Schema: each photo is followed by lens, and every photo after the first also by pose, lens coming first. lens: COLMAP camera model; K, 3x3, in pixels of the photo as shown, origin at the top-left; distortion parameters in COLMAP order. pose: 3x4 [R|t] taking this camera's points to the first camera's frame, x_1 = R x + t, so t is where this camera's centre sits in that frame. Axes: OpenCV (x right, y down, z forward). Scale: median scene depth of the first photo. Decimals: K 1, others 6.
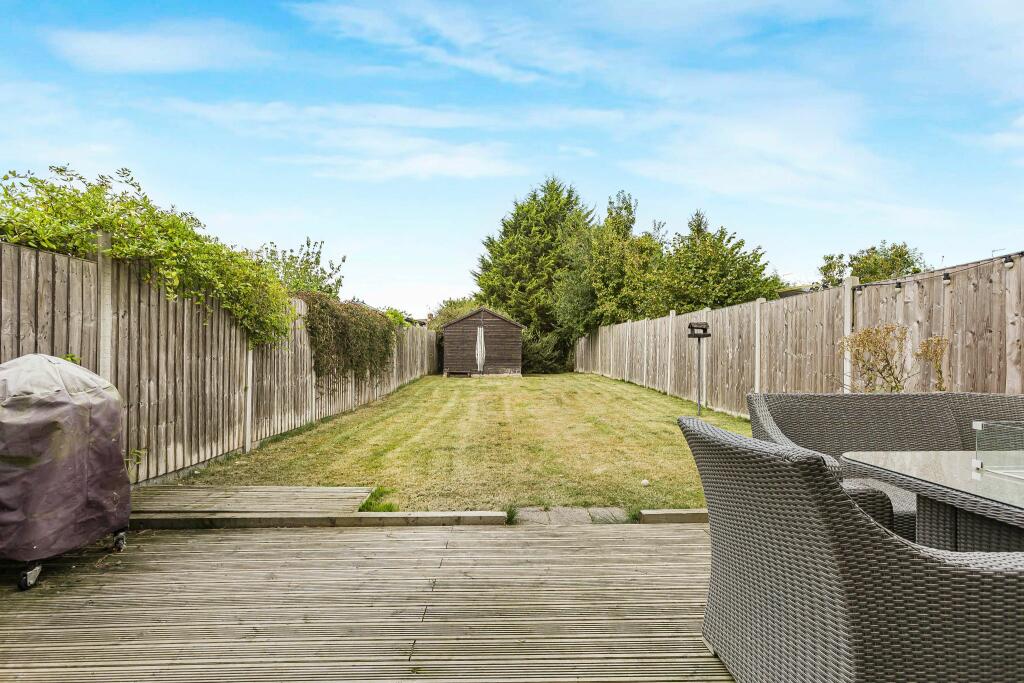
lens RADIAL K [[462.5, 0, 516.3], [0, 462.5, 357.1], [0, 0, 1]] dist [0.001389, 0.001706]
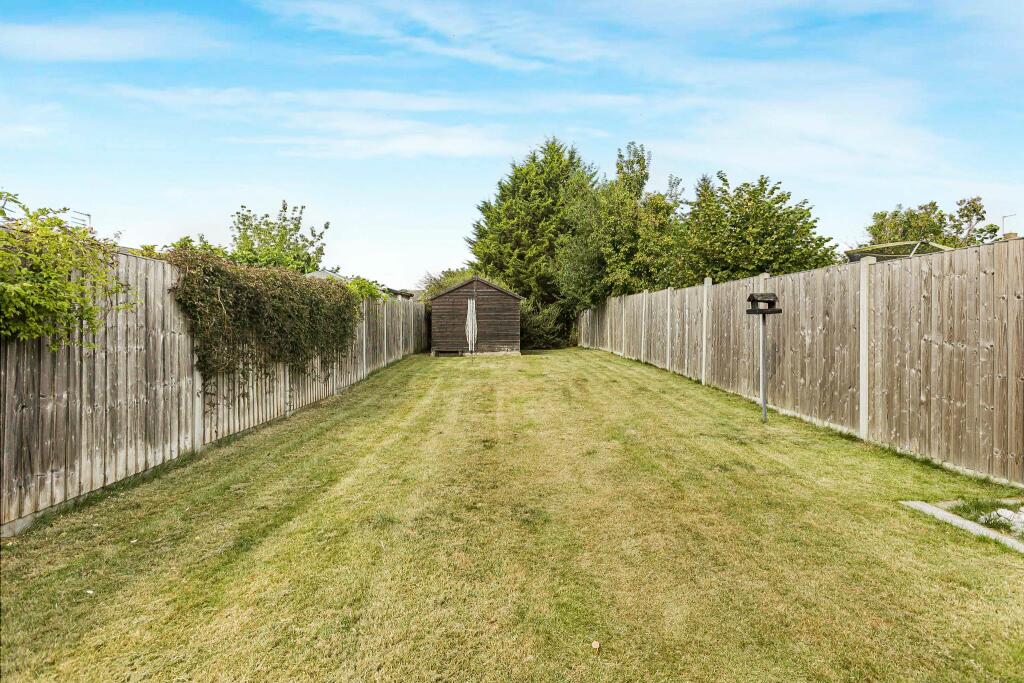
lens RADIAL K [[462.5, 0, 523.2], [0, 462.5, 321.5], [0, 0, 1]] dist [0.001389, 0.001706]
pose [[0.999879, -0.006550, 0.014135, 0.003557], [0.006734, 0.999892, -0.013025, -0.007113], [-0.014048, 0.013119, 0.999815, 0.086157]]
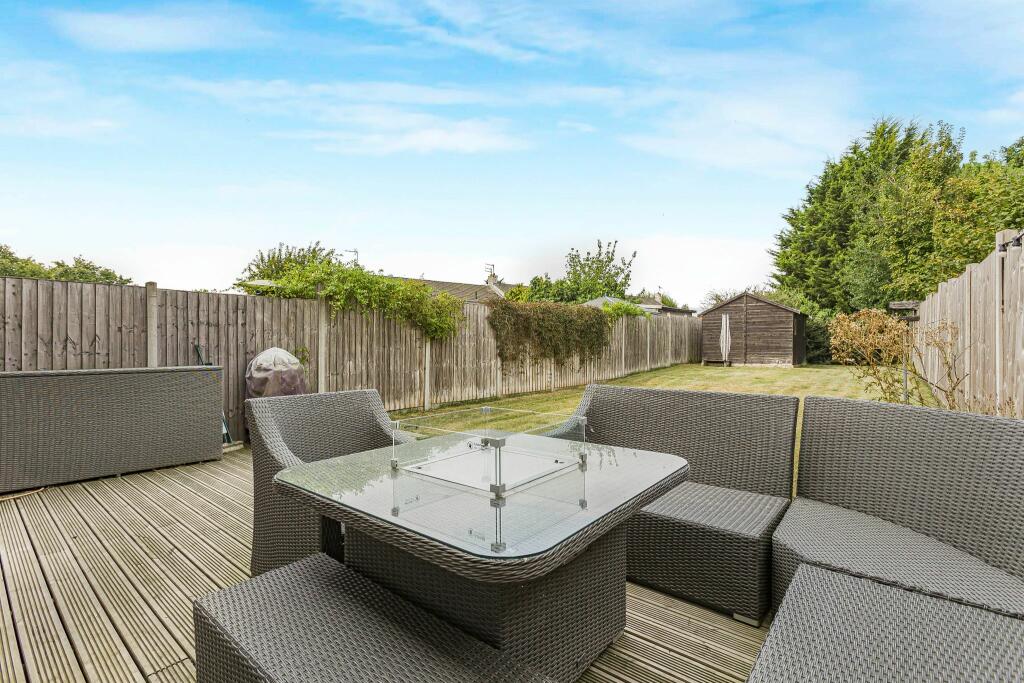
lens RADIAL K [[462.5, 0, 522.5], [0, 462.5, 338.3], [0, 0, 1]] dist [0.001389, 0.001706]
pose [[0.771887, -0.008053, -0.635709, 0.122454], [-0.001667, 0.999891, -0.014691, 0.000024], [0.635757, 0.012399, 0.771789, 0.002372]]
